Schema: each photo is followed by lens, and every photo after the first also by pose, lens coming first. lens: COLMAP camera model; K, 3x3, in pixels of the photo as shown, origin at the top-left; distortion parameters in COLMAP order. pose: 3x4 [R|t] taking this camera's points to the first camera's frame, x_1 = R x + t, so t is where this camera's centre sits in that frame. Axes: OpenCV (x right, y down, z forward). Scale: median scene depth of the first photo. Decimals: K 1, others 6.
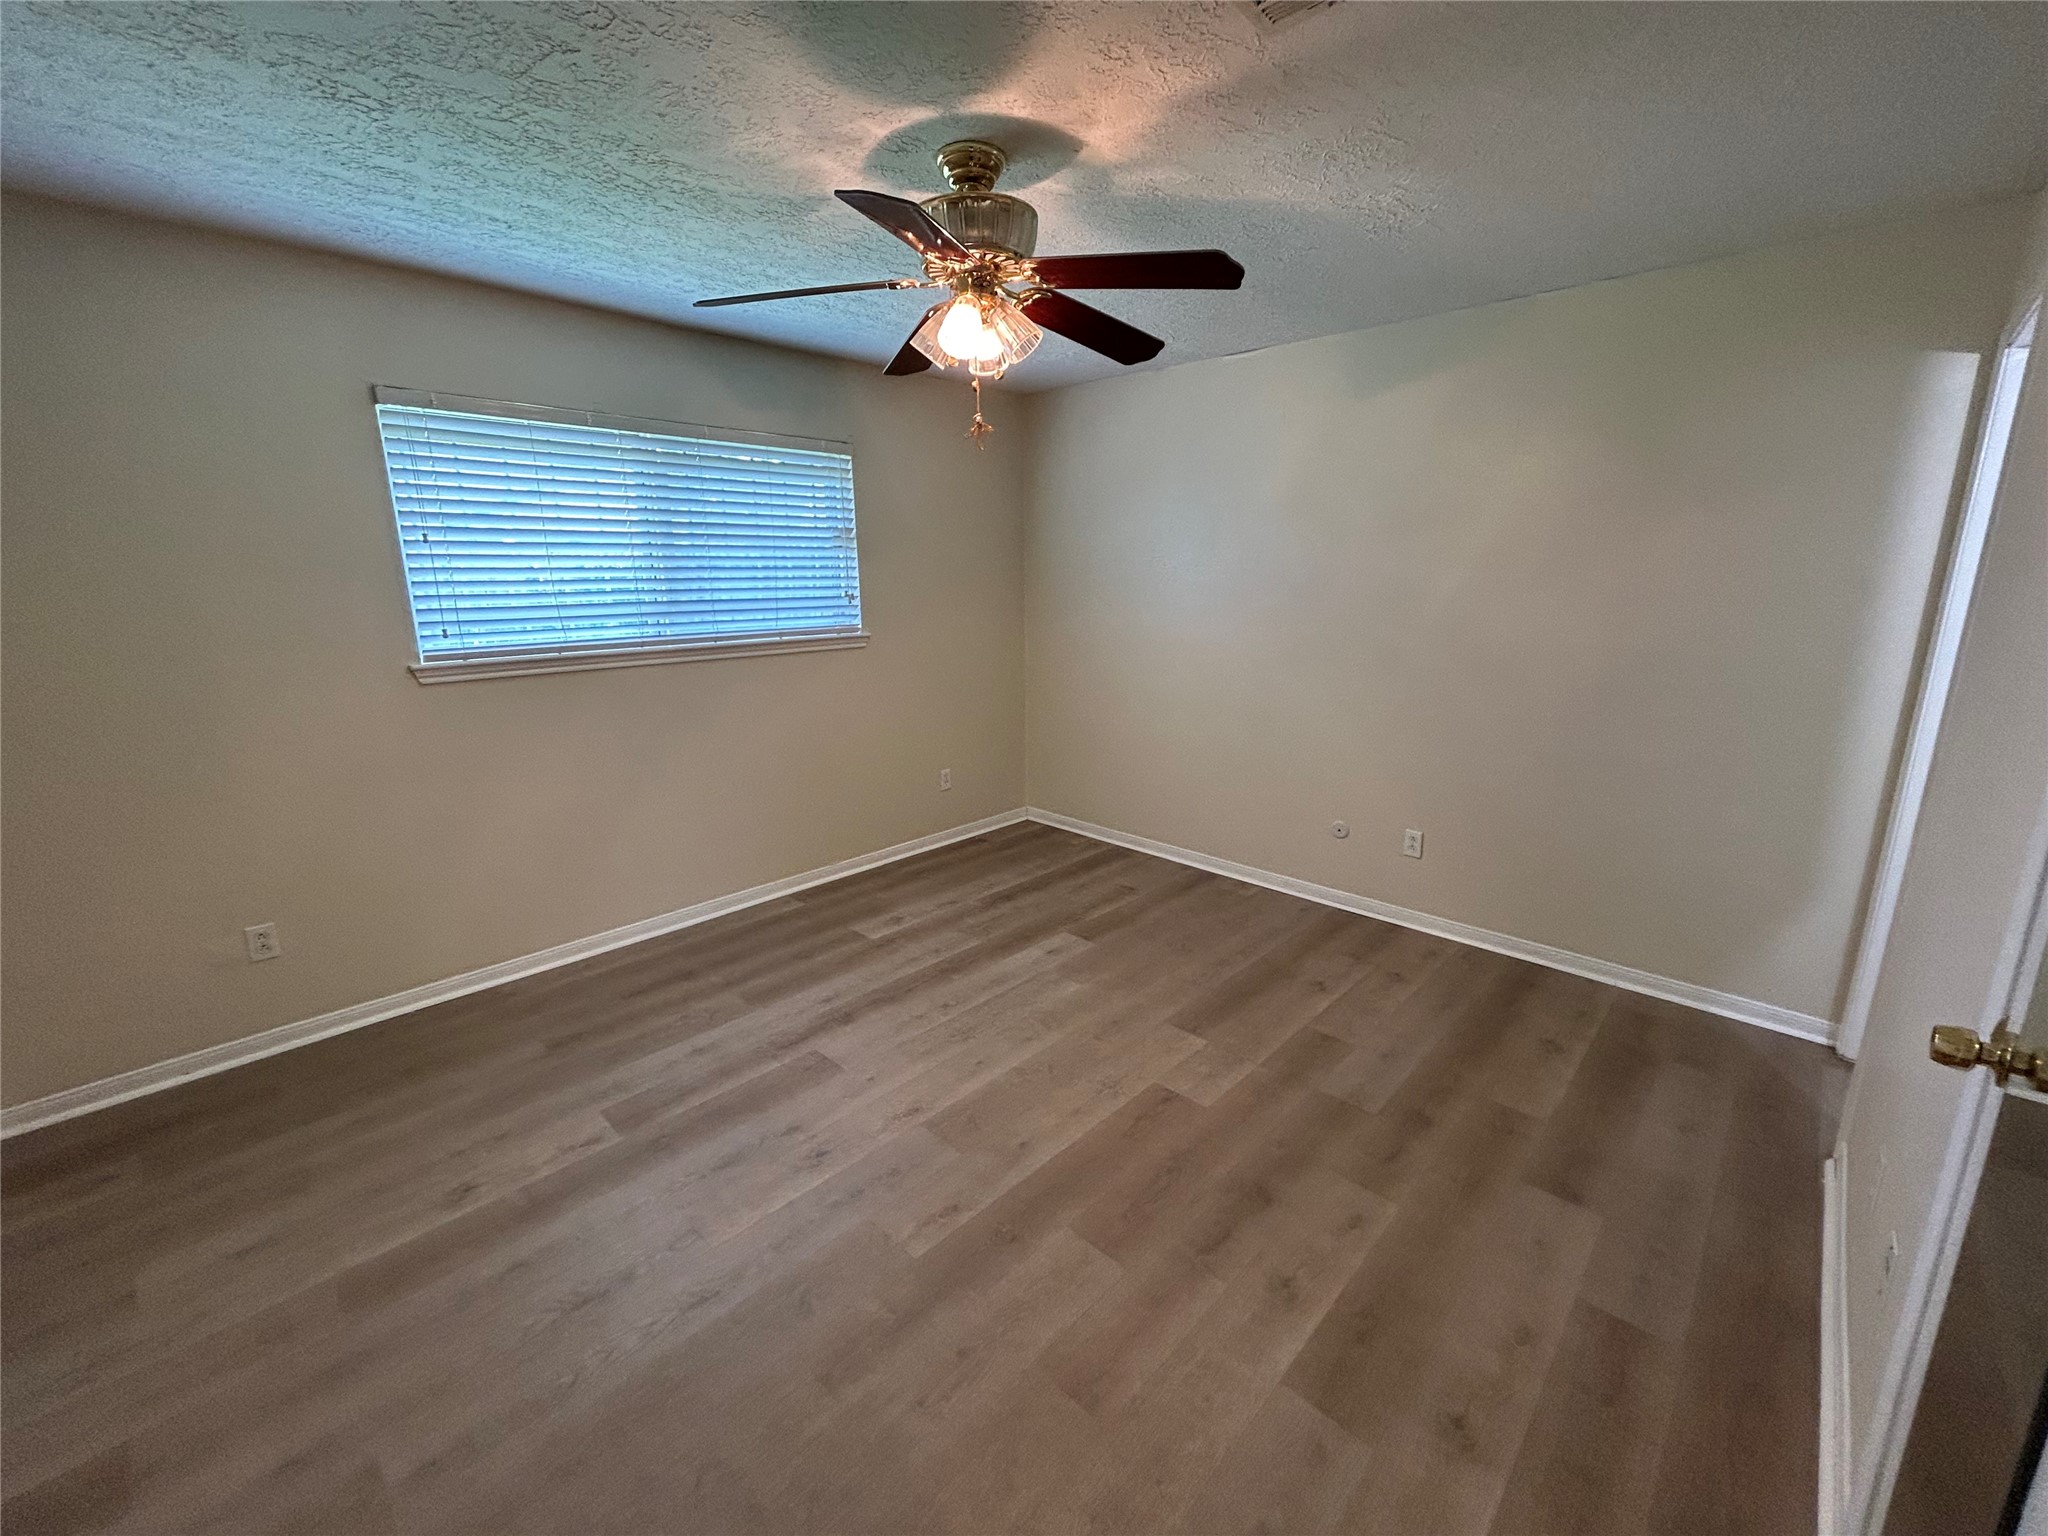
lens RADIAL K [[829.7, 0, 1008.6], [0, 829.7, 763.5], [0, 0, 1]] dist [0.001442, 0.000991]
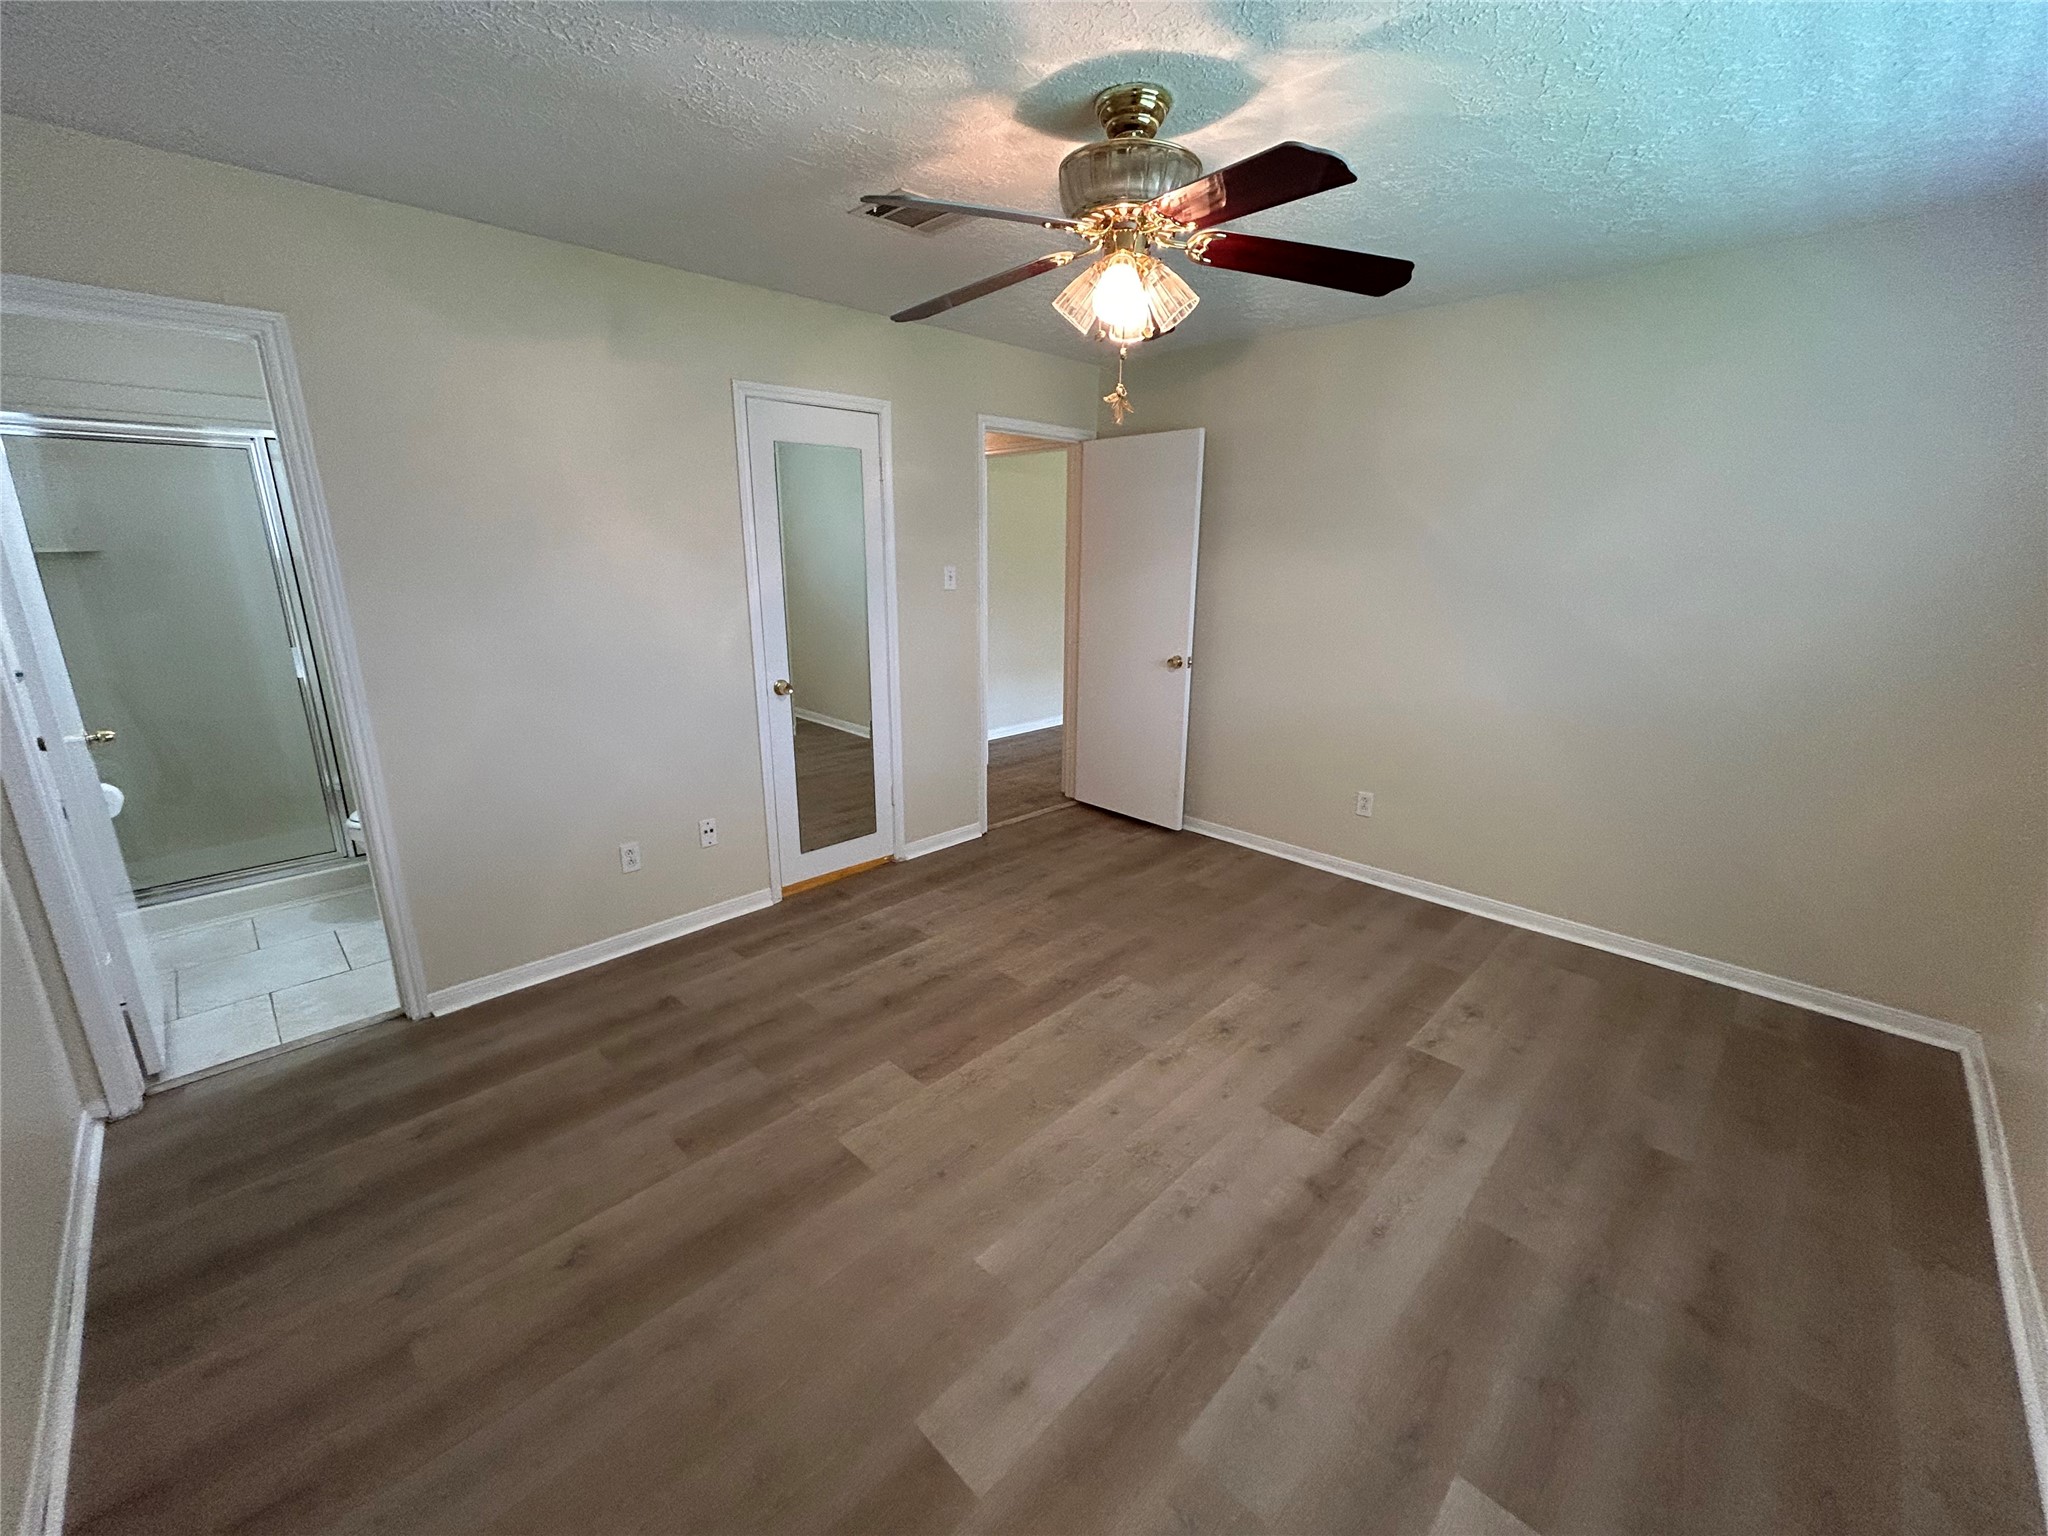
lens RADIAL K [[829.7, 0, 1022.1], [0, 829.7, 762.4], [0, 0, 1]] dist [0.001442, 0.000991]
pose [[-0.999983, 0.004866, -0.003293, 0.060717], [0.002758, 0.883612, 0.468212, -0.367166], [0.005189, 0.468194, -0.883610, 1.535055]]
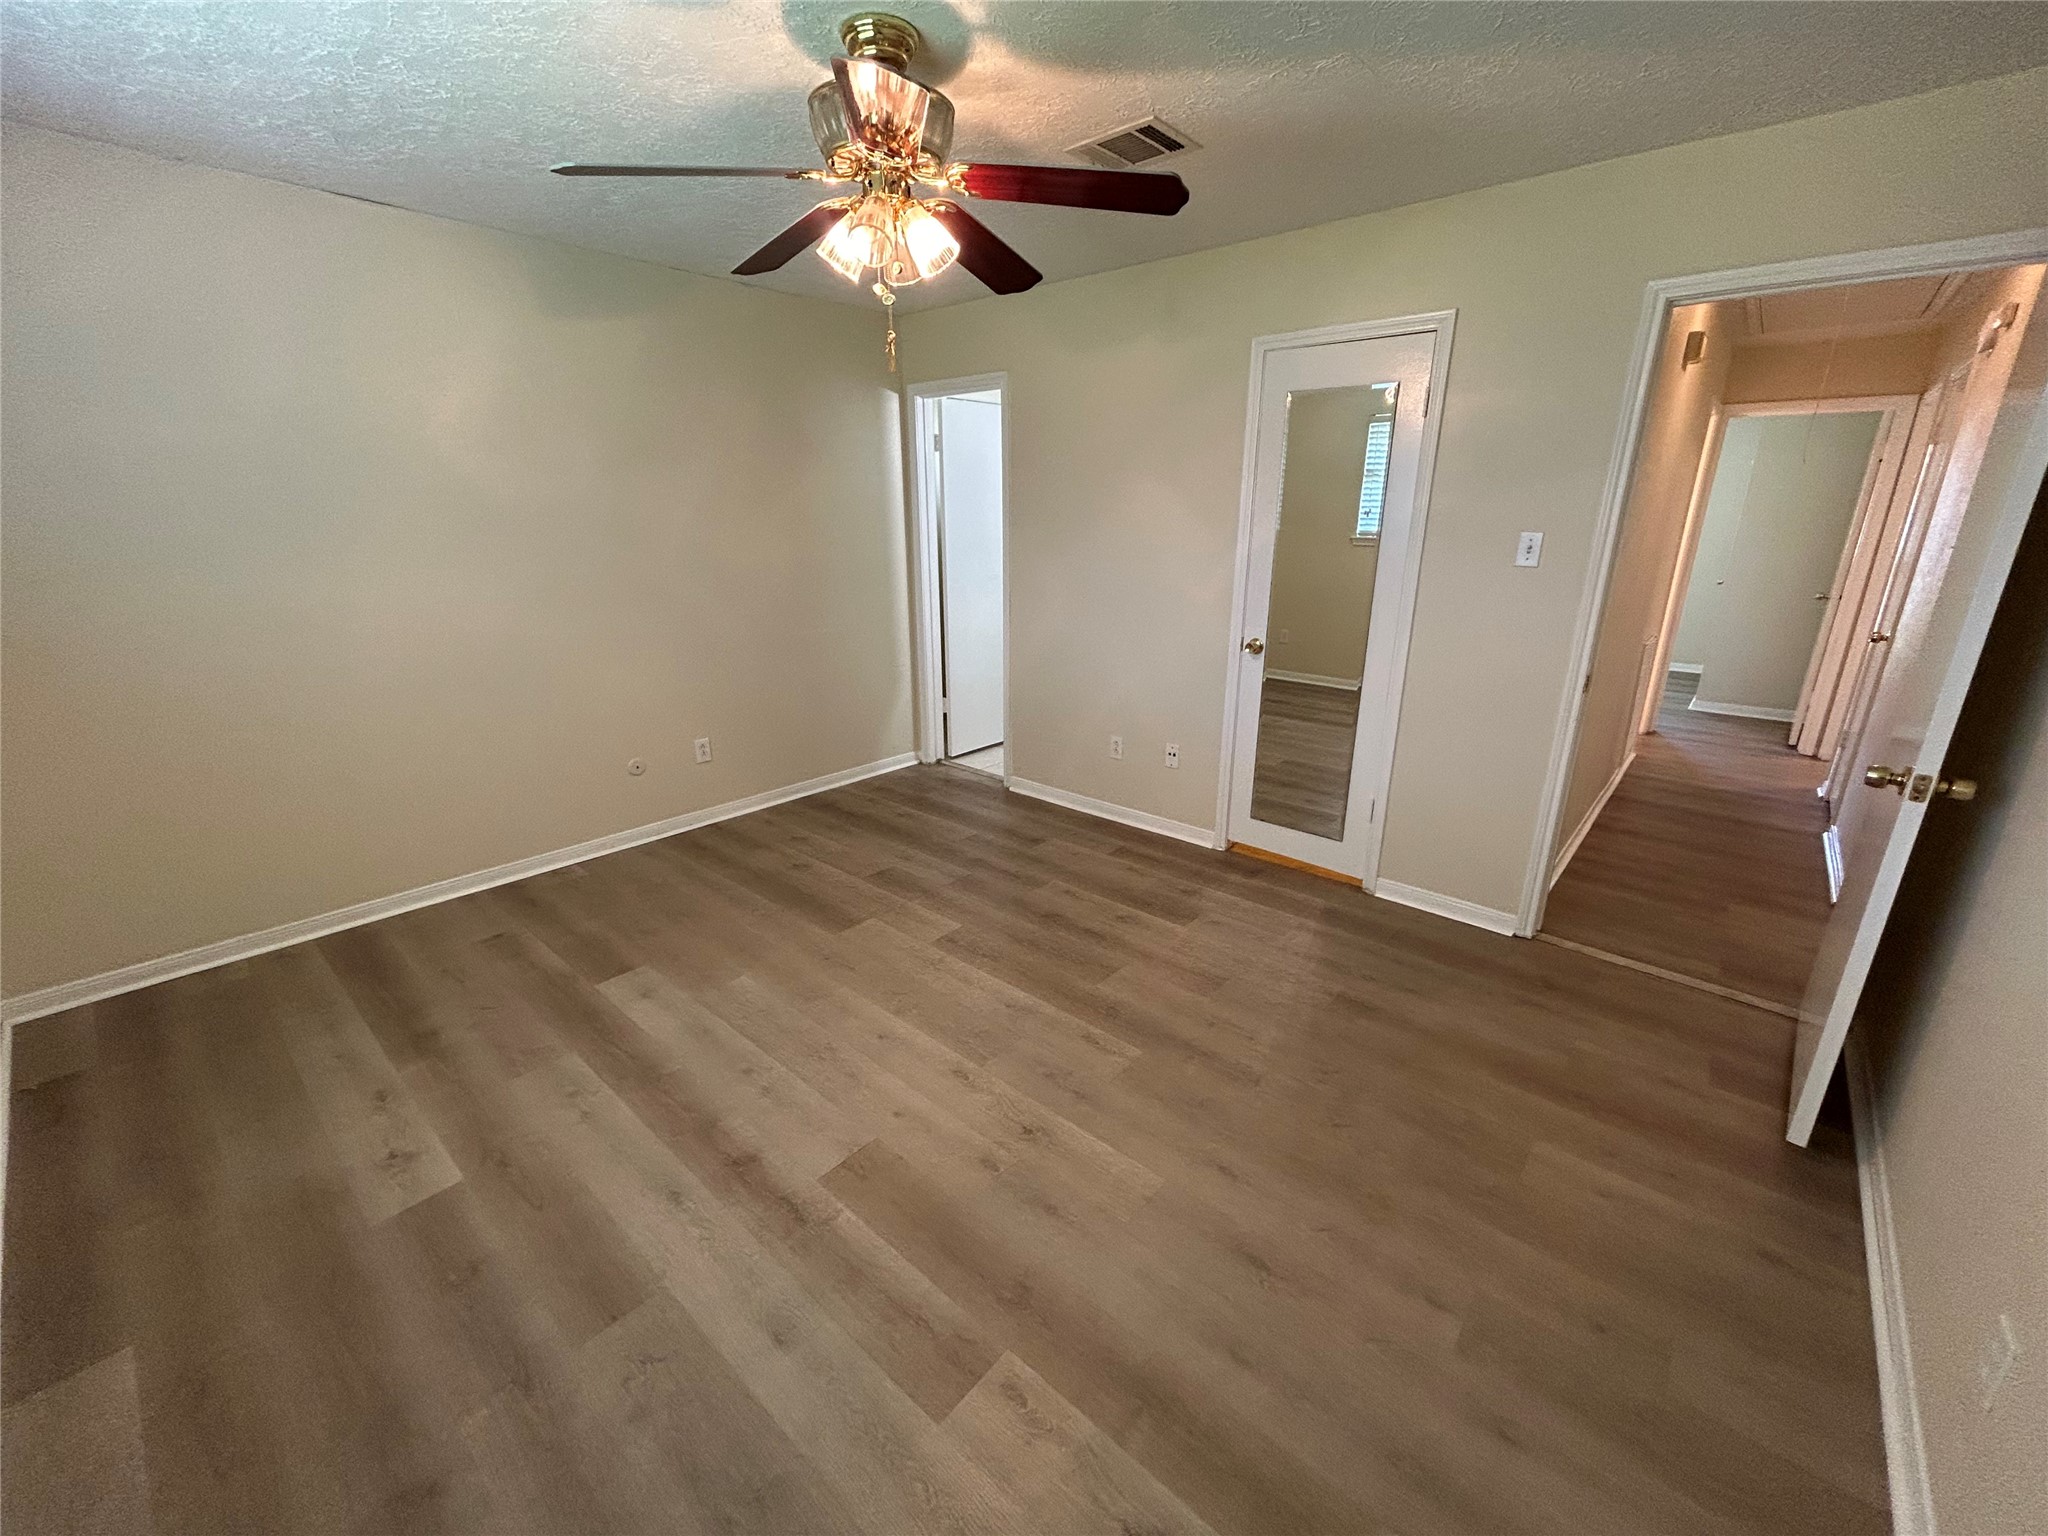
lens RADIAL K [[829.7, 0, 1027.1], [0, 829.7, 768.4], [0, 0, 1]] dist [0.001442, 0.000991]
pose [[-0.061974, -0.296510, 0.953017, -0.816332], [0.224445, 0.926255, 0.302779, -0.162859], [-0.972514, 0.232665, 0.009147, 0.724772]]
